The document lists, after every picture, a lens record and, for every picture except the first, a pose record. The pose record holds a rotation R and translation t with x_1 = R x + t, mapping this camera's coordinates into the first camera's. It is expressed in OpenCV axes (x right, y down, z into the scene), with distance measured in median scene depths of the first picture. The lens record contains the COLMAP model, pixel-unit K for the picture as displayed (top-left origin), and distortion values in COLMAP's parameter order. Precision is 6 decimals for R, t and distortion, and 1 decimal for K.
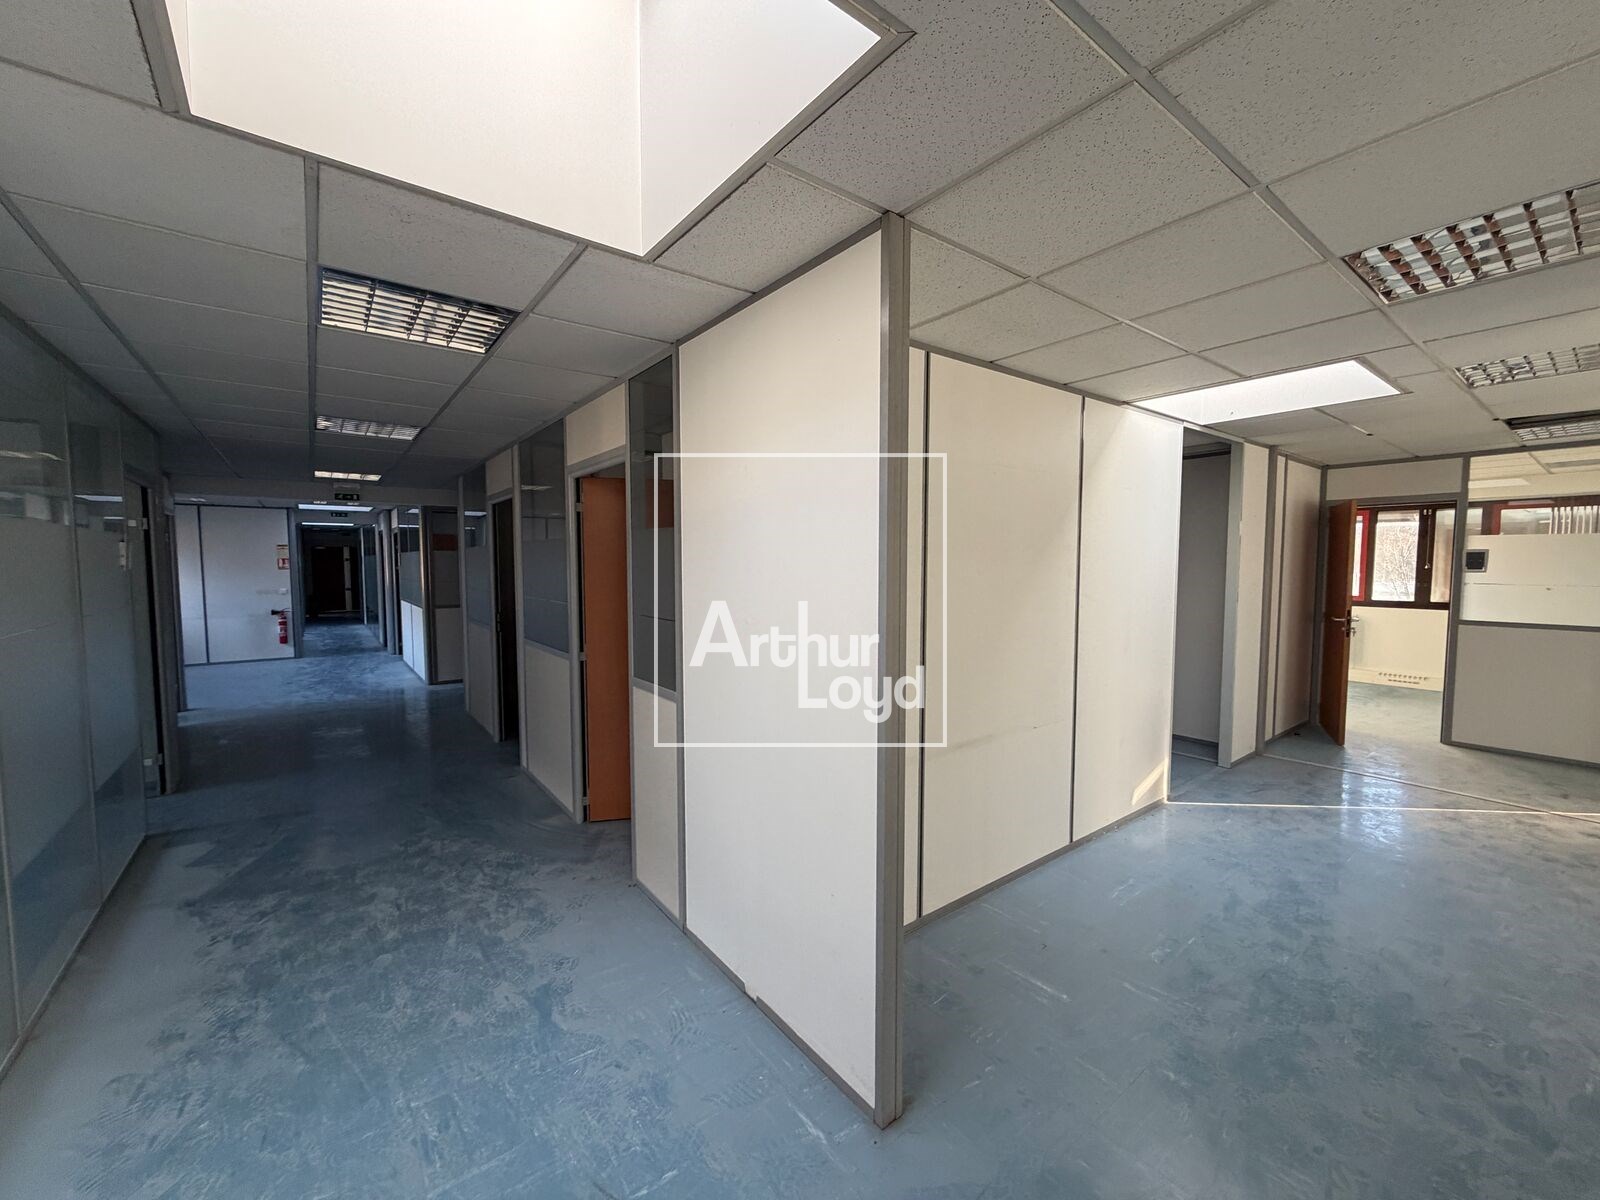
lens RADIAL K [[632.3, 0, 800.0], [0, 632.3, 600.0], [0, 0, 1]] dist [-0.000356, -0.000119]
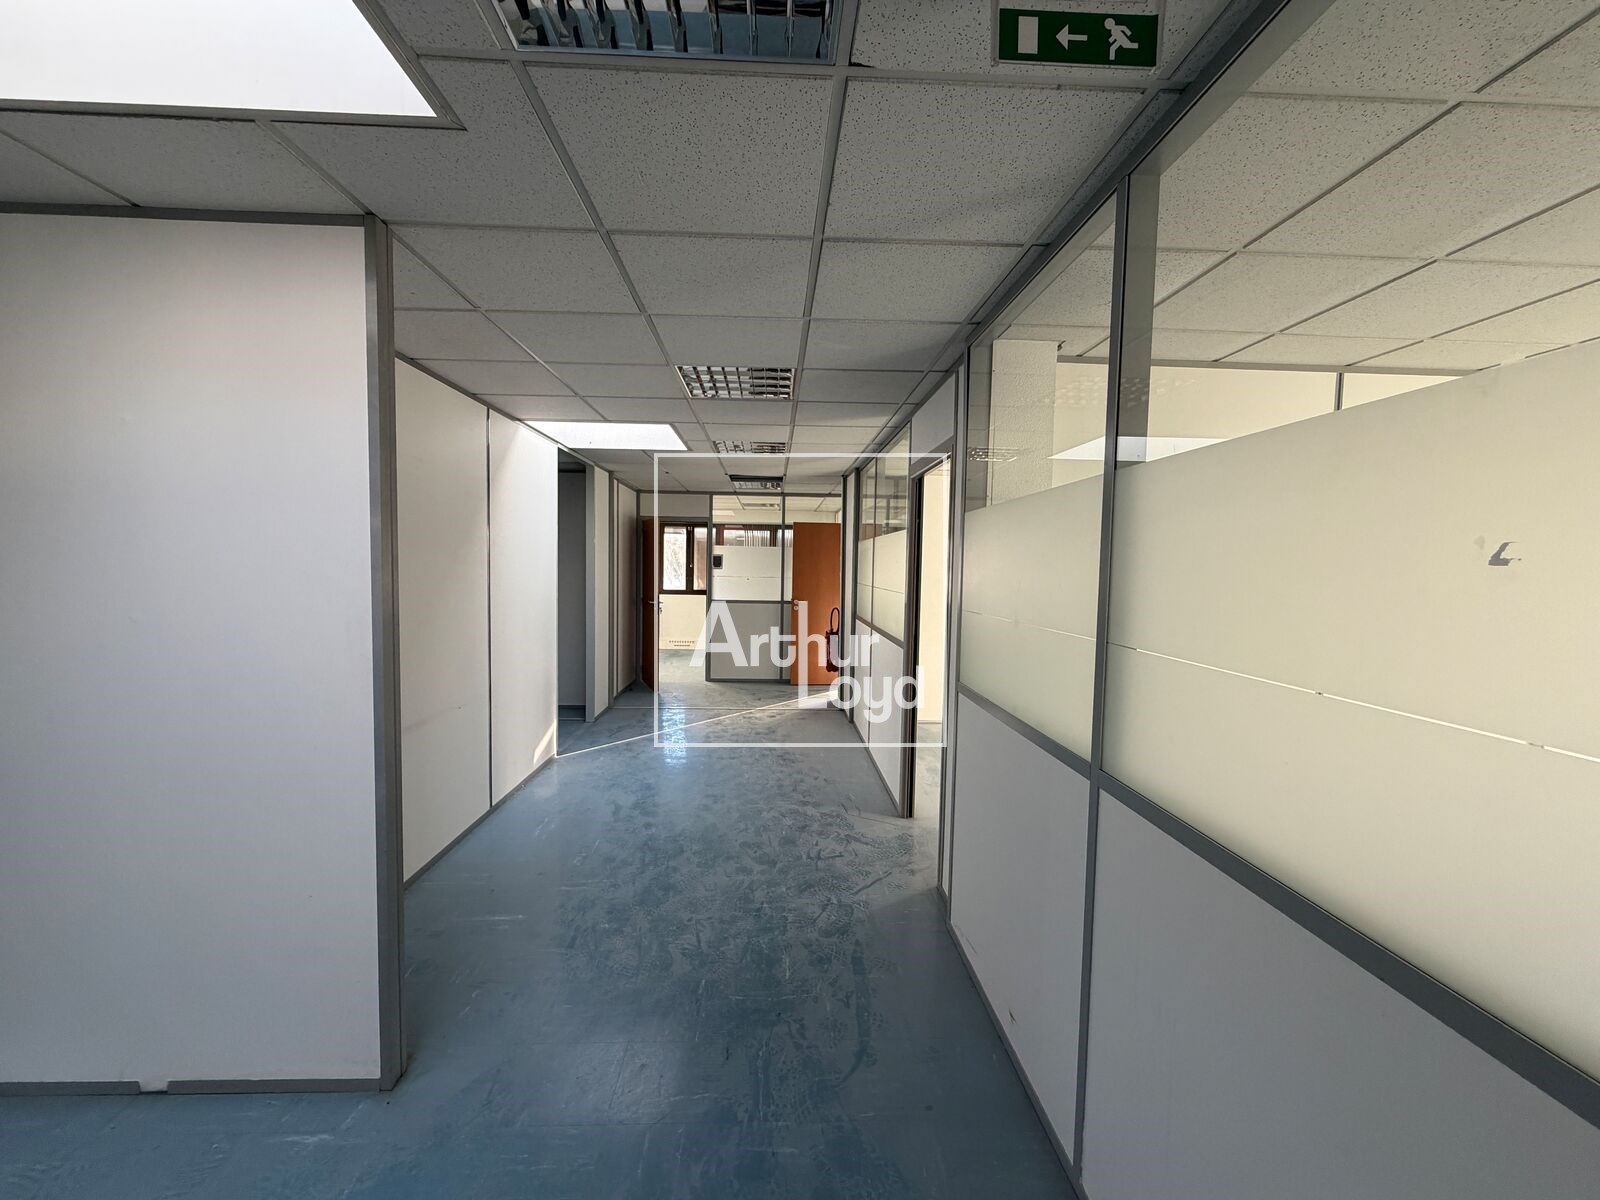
lens RADIAL K [[632.3, 0, 800.0], [0, 632.3, 600.0], [0, 0, 1]] dist [-0.000356, -0.000119]
pose [[0.566165, -0.033382, 0.823616, -0.143365], [0.031542, 0.999325, 0.018821, 0.012904], [-0.823688, 0.015322, 0.566836, -0.072456]]
